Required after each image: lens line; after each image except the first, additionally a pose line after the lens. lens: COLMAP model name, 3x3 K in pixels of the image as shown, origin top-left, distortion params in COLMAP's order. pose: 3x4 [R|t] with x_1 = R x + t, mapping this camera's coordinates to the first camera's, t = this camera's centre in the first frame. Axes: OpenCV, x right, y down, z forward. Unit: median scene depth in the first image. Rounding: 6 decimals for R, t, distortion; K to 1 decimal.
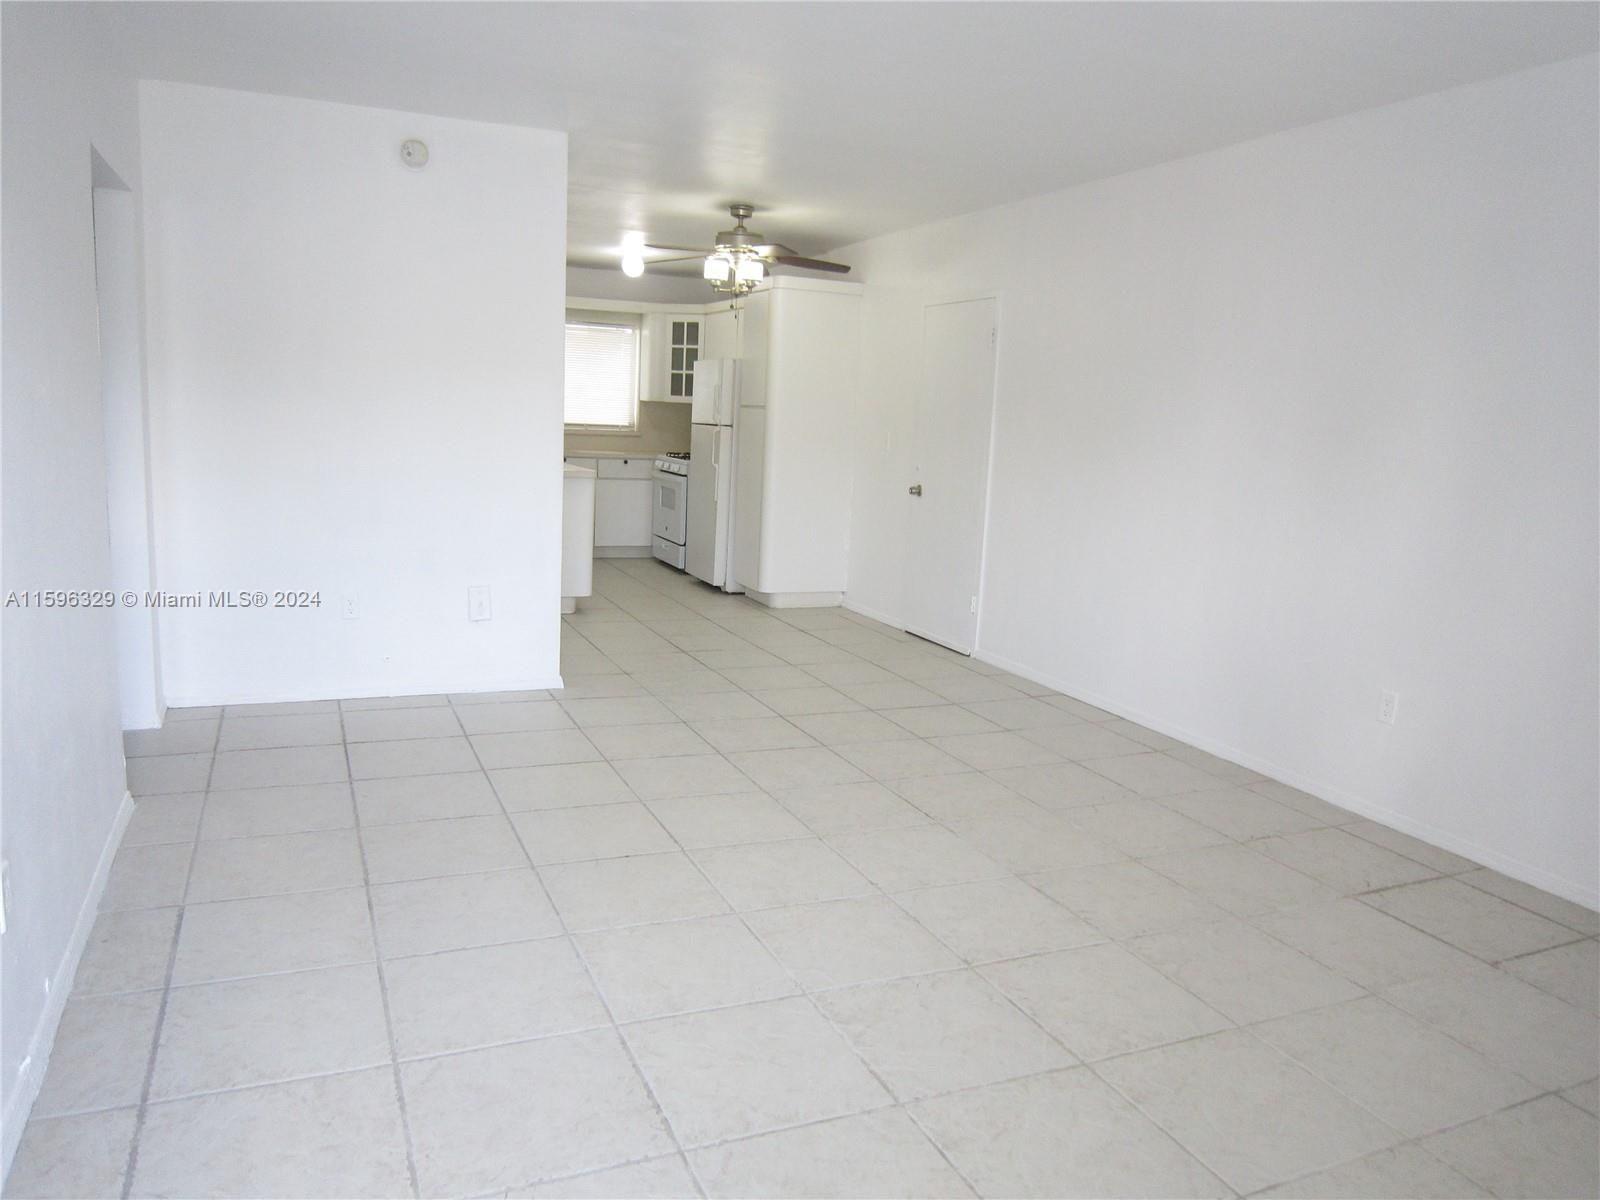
lens RADIAL K [[1144.5, 0, 801.3], [0, 1144.5, 596.5], [0, 0, 1]] dist [-0.047234, -0.000653]
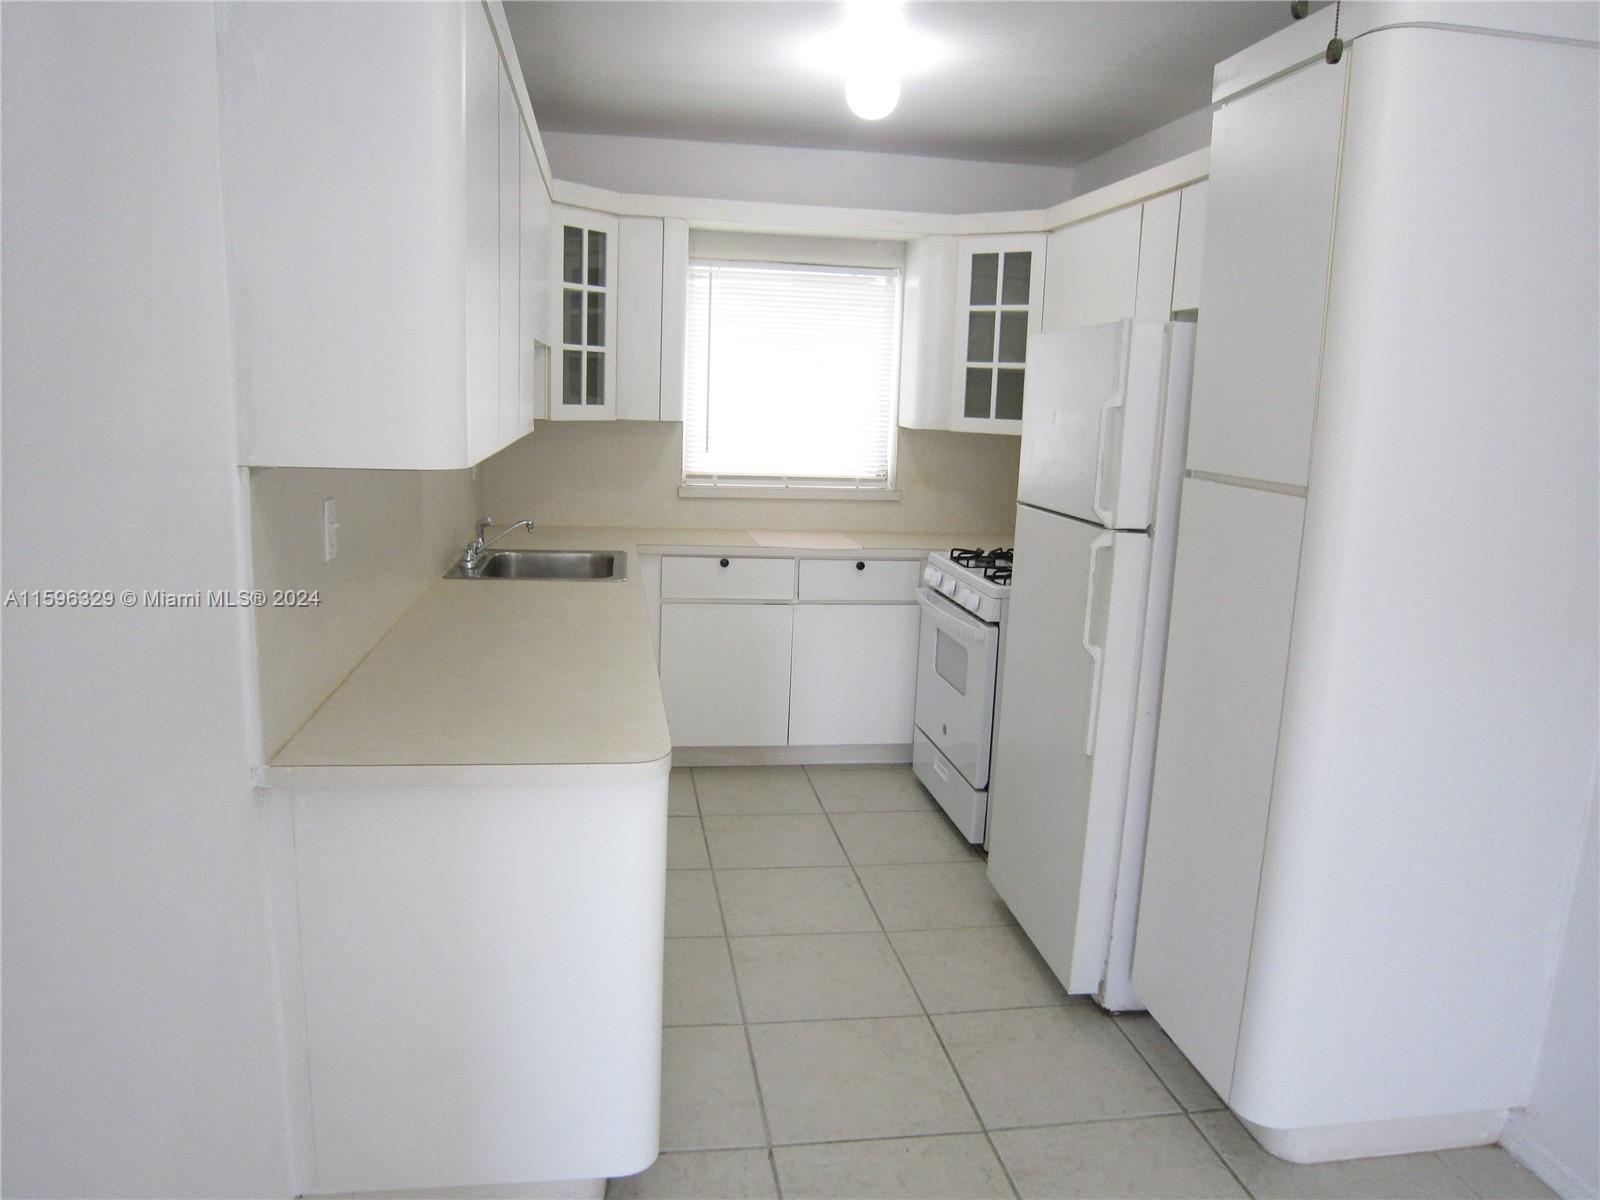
lens RADIAL K [[1144.5, 0, 802.0], [0, 1144.5, 599.7], [0, 0, 1]] dist [-0.047234, -0.000653]
pose [[0.967624, 0.030002, -0.250605, -0.061476], [-0.028323, 0.999546, 0.010305, -0.107549], [0.250800, -0.002873, 0.968035, 0.549890]]
